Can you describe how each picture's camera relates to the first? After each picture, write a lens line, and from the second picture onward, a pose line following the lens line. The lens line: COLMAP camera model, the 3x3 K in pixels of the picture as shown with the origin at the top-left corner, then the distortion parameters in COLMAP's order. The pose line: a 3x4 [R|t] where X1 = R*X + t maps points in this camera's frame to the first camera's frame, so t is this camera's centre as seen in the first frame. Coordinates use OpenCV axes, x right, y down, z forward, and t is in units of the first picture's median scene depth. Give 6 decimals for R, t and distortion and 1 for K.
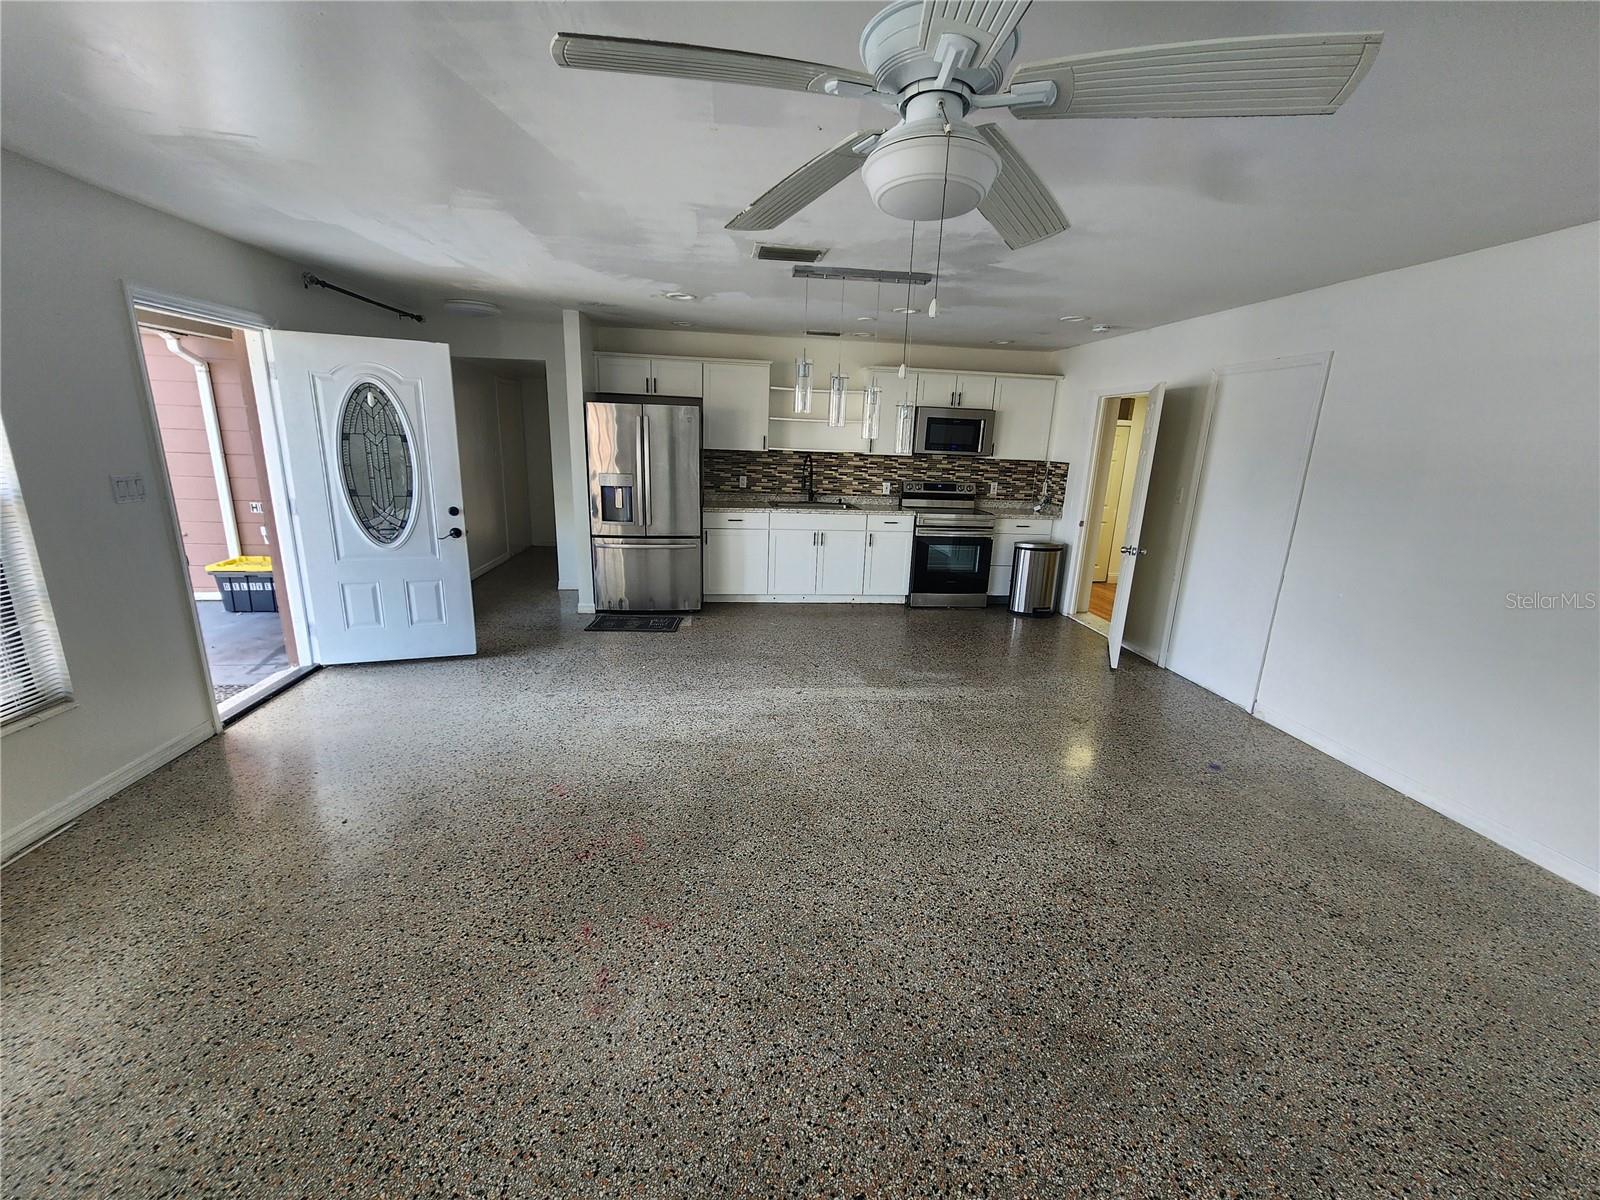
lens RADIAL K [[653.0, 0, 801.0], [0, 653.0, 608.4], [0, 0, 1]] dist [-0.000195, 0.000701]
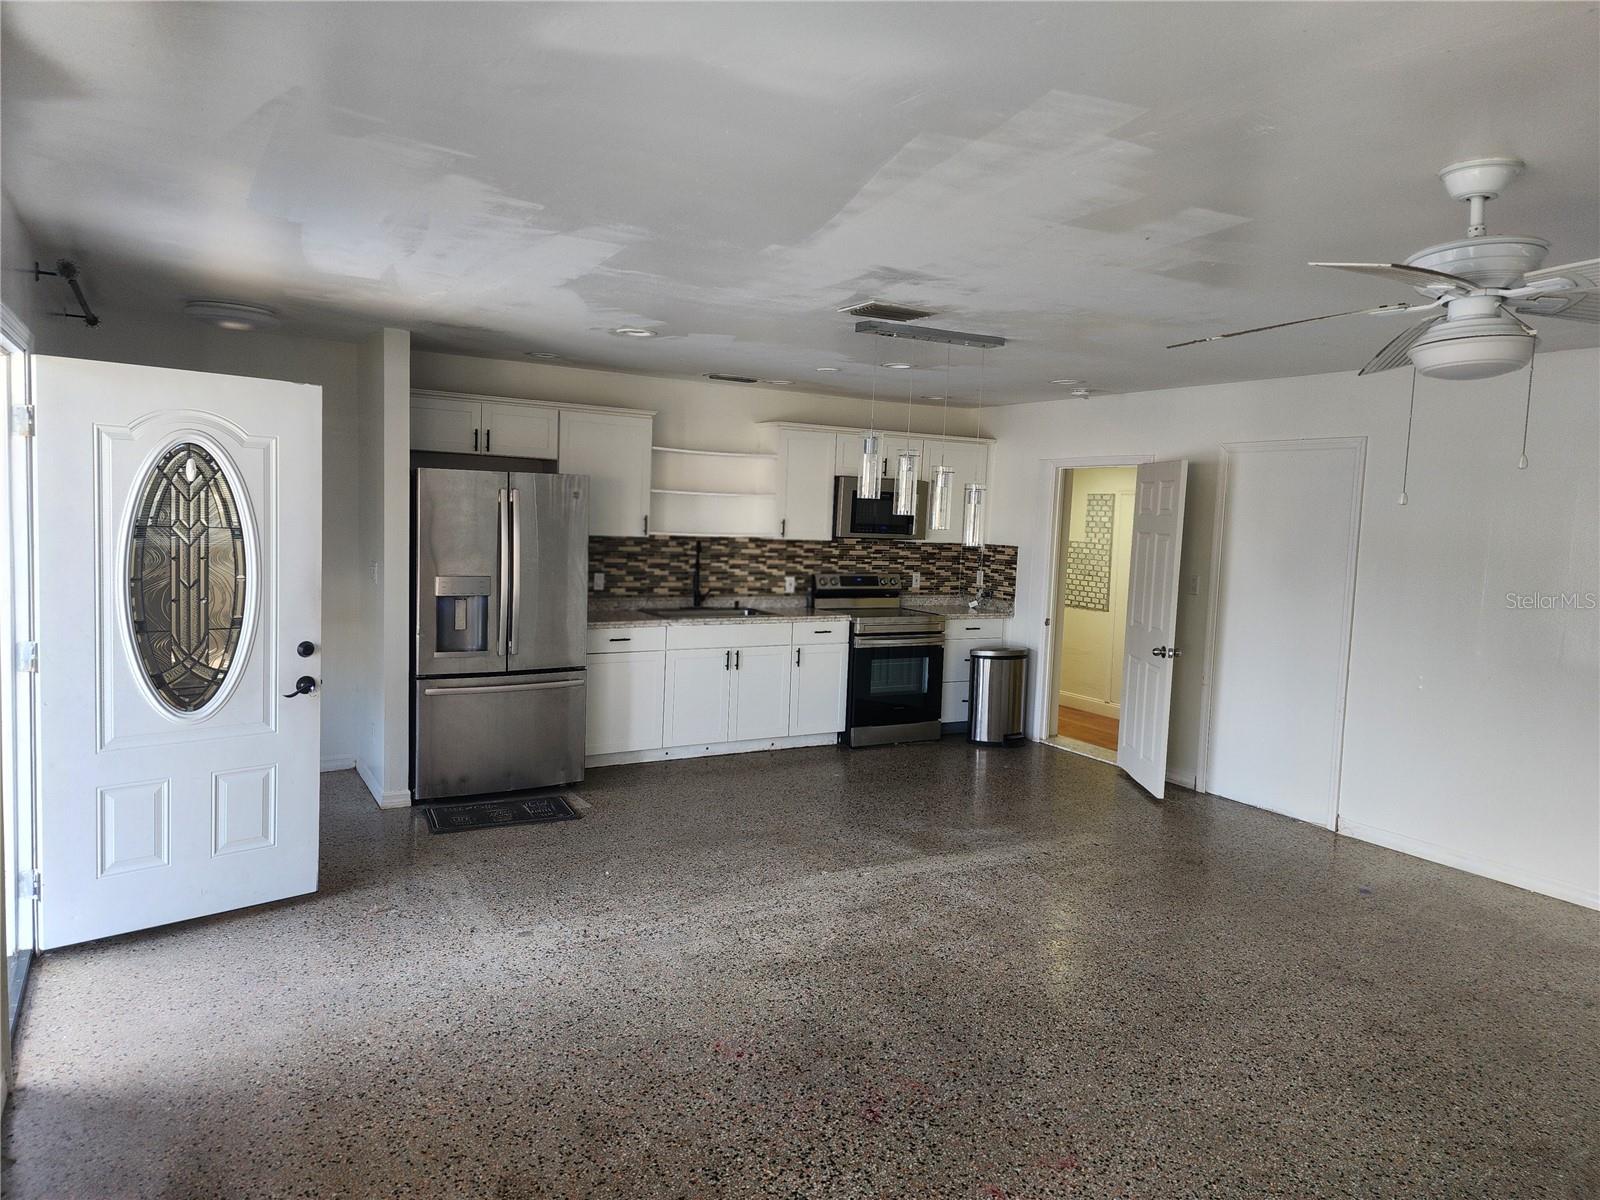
lens RADIAL K [[1053.9, 0, 795.8], [0, 1053.9, 597.4], [0, 0, 1]] dist [0.051533, -0.009335]
pose [[0.919428, -0.034521, 0.391740, -0.367309], [0.096017, 0.985698, -0.138495, -0.012049], [-0.381356, 0.164950, 0.909593, -0.052930]]
